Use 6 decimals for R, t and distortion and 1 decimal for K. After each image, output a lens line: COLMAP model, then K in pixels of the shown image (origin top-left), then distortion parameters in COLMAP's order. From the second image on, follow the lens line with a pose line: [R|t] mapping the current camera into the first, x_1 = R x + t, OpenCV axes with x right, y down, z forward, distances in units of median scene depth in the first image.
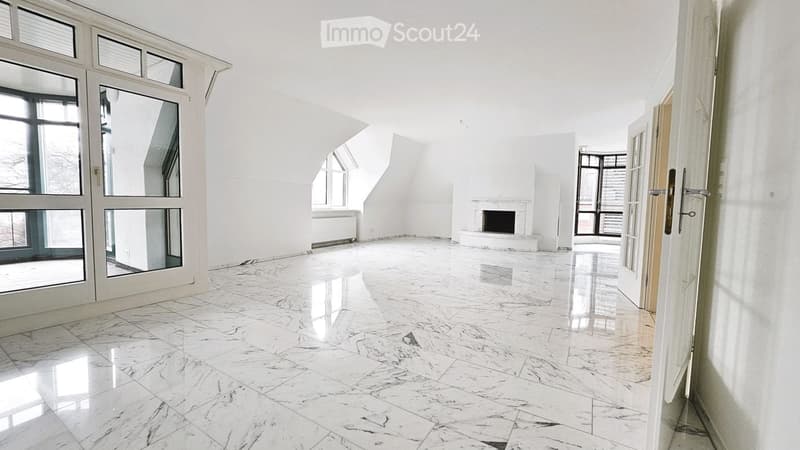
lens RADIAL K [[317.4, 0, 400.8], [0, 317.4, 224.2], [0, 0, 1]] dist [0.001182, 0.000094]
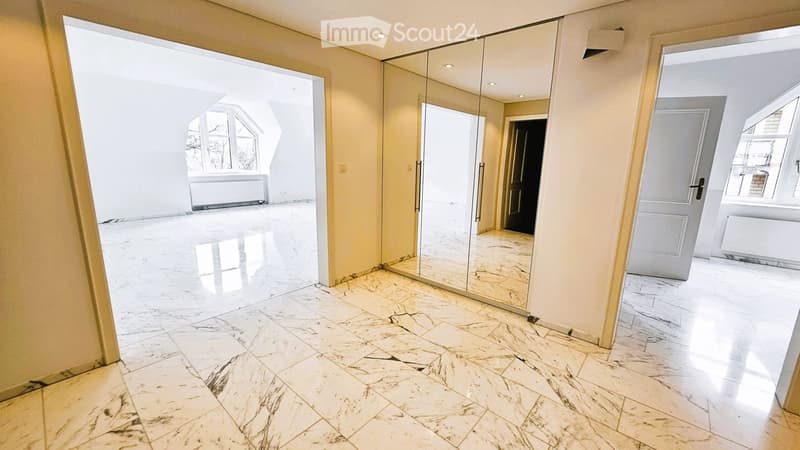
lens RADIAL K [[317.4, 0, 398.3], [0, 317.4, 223.5], [0, 0, 1]] dist [0.001182, 0.000094]
pose [[0.984986, 0.037870, -0.168428, 0.513402], [-0.014686, 0.990487, 0.136823, -0.034022], [0.172007, -0.132295, 0.976172, 0.002325]]
